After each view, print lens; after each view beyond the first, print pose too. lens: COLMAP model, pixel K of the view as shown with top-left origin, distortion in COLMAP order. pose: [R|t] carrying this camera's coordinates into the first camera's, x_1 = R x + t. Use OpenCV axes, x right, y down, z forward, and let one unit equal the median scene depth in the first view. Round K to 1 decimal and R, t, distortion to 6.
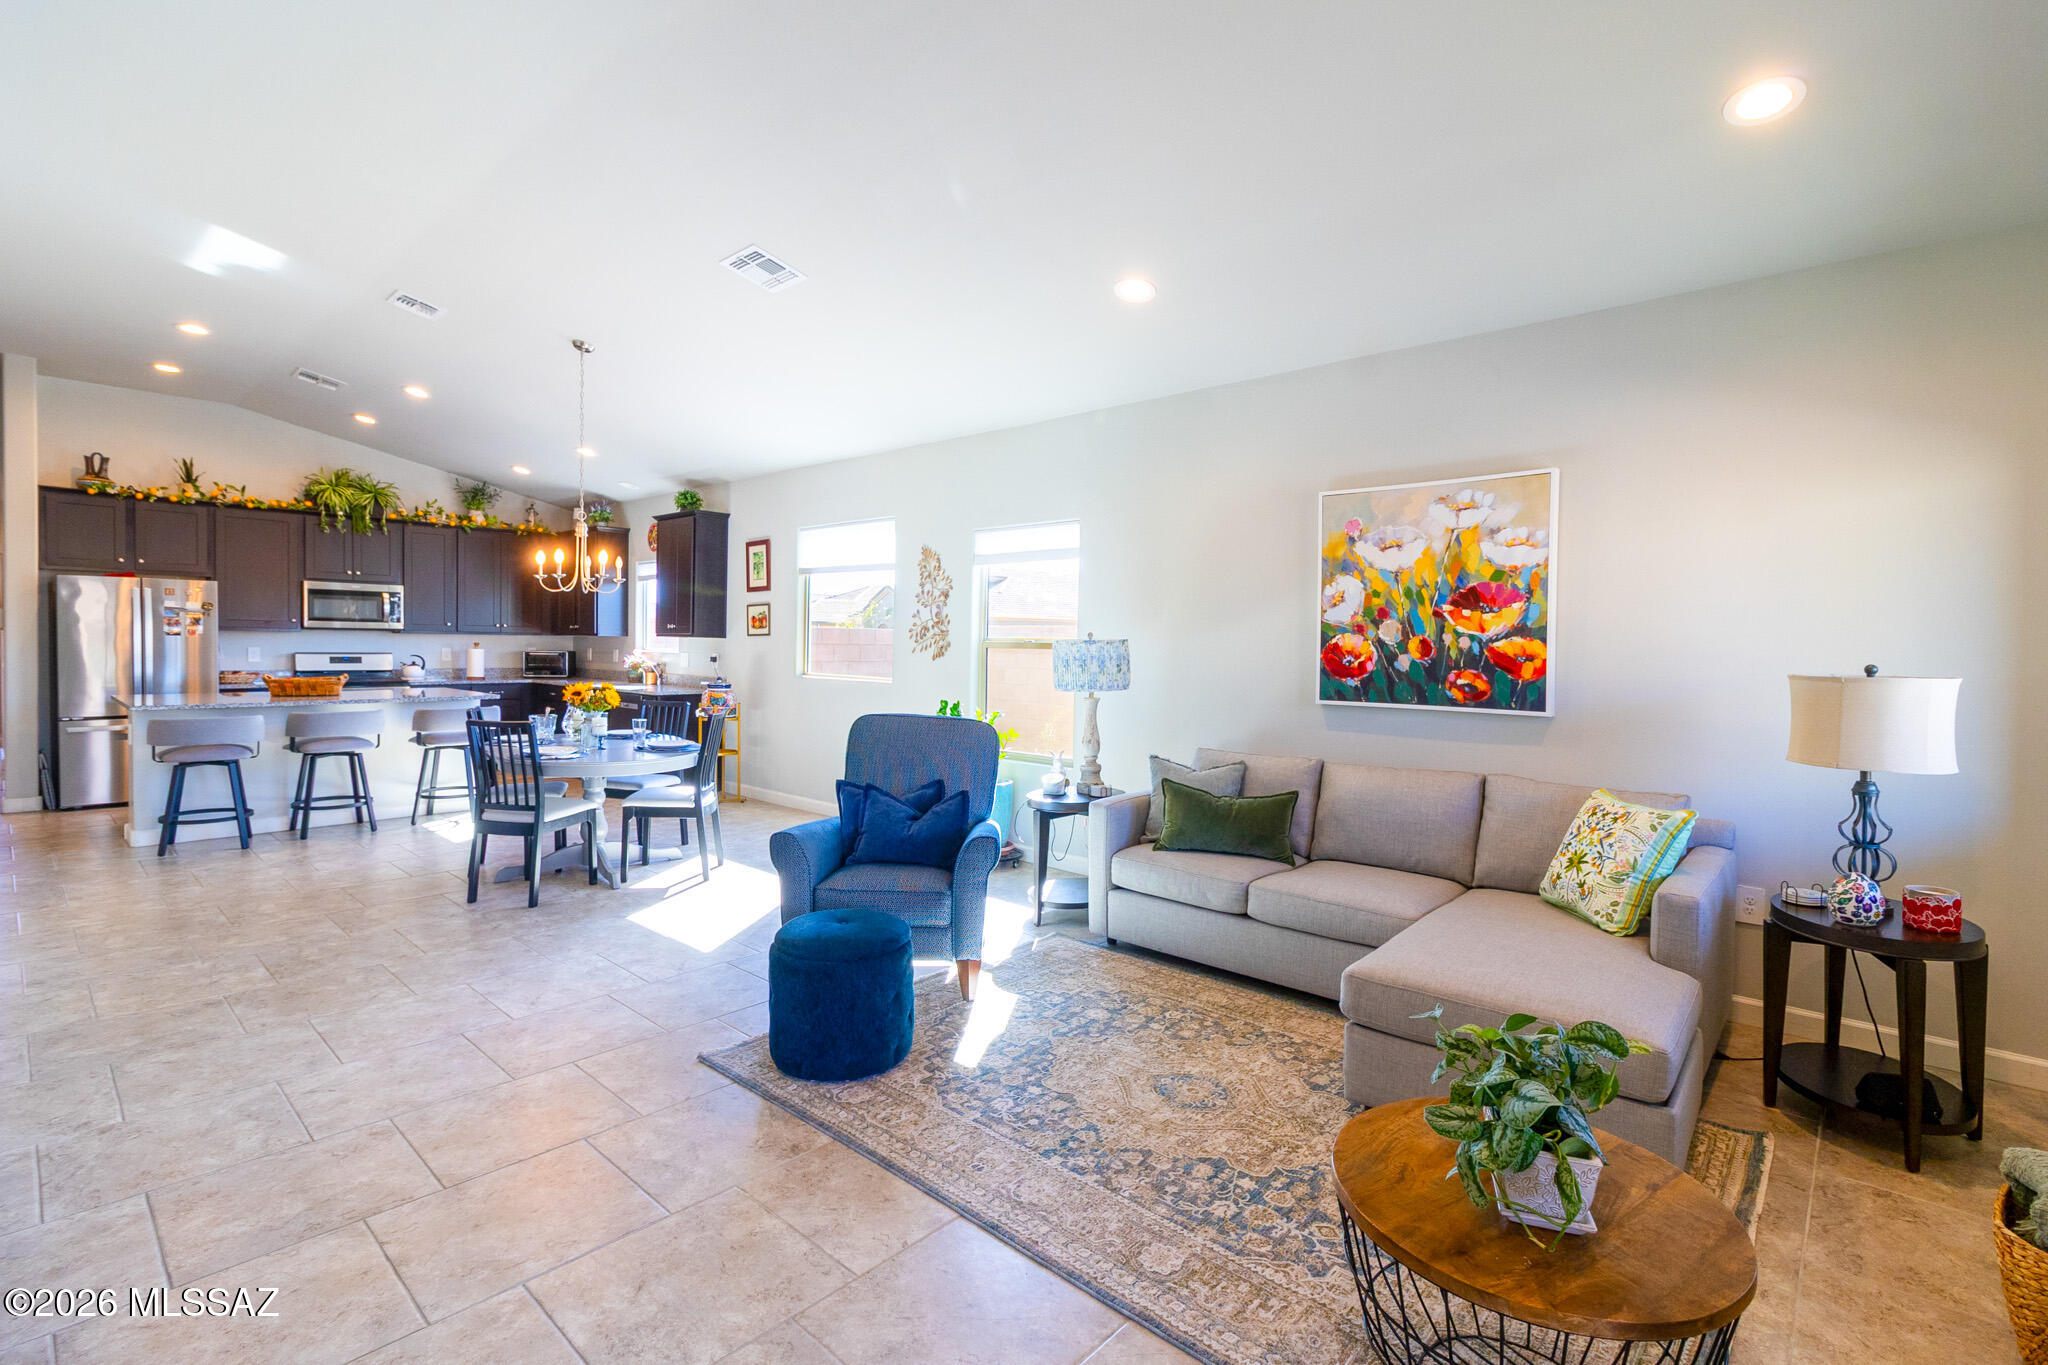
lens RADIAL K [[937.4, 0, 1031.6], [0, 937.4, 666.4], [0, 0, 1]] dist [0.004723, 0.000374]
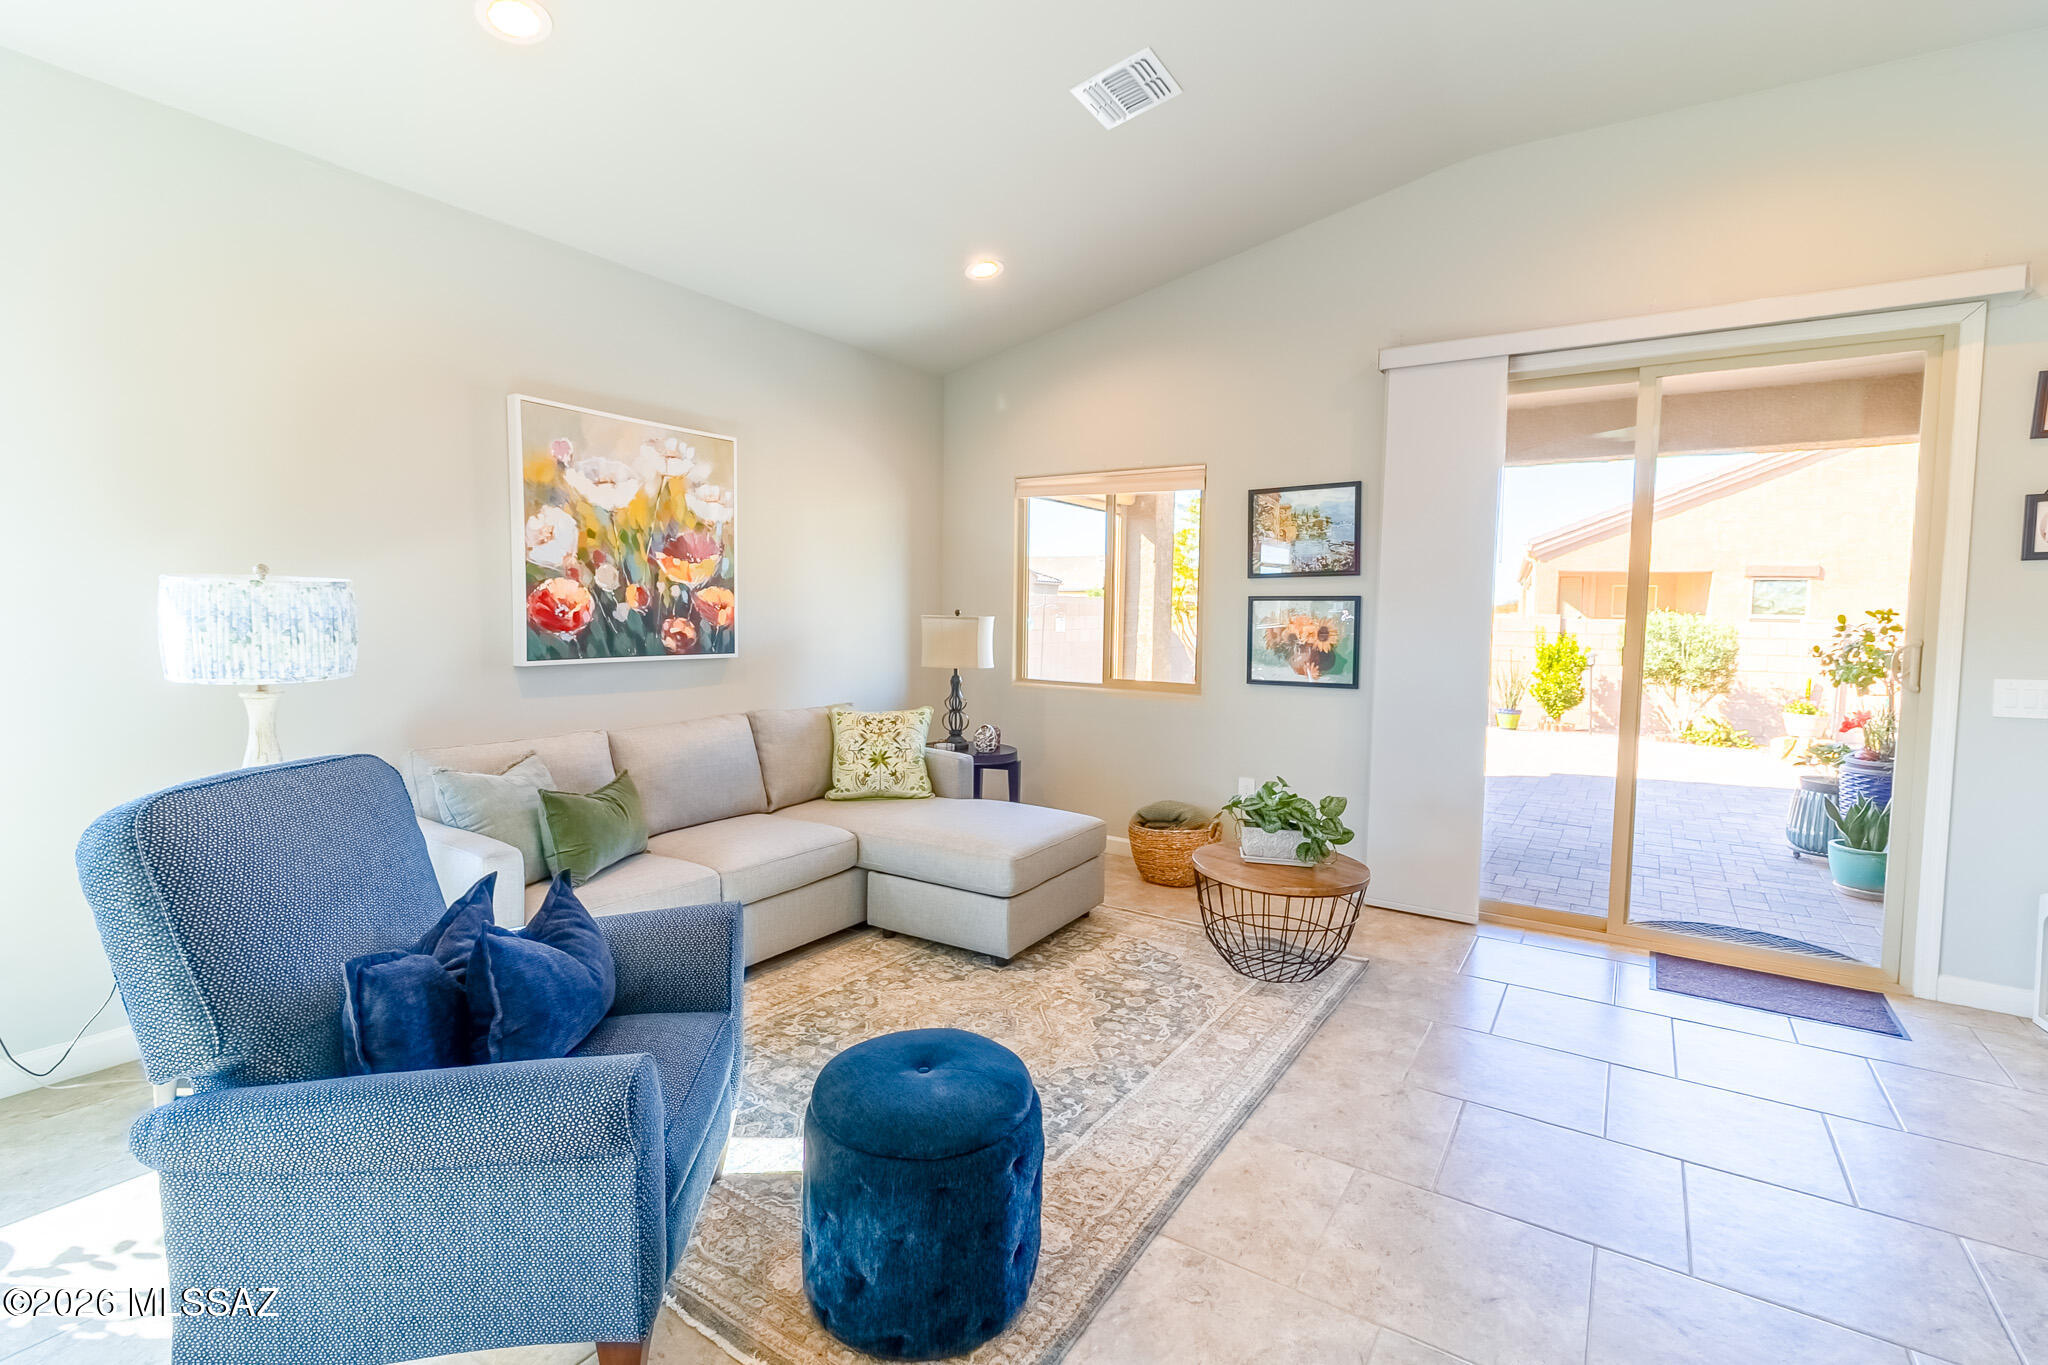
lens RADIAL K [[937.4, 0, 1029.7], [0, 937.4, 667.2], [0, 0, 1]] dist [0.004723, 0.000374]
pose [[-0.157043, -0.079150, 0.984415, -0.724198], [0.002032, 0.996755, 0.080466, -0.029518], [-0.987590, 0.014637, -0.156372, 0.945103]]
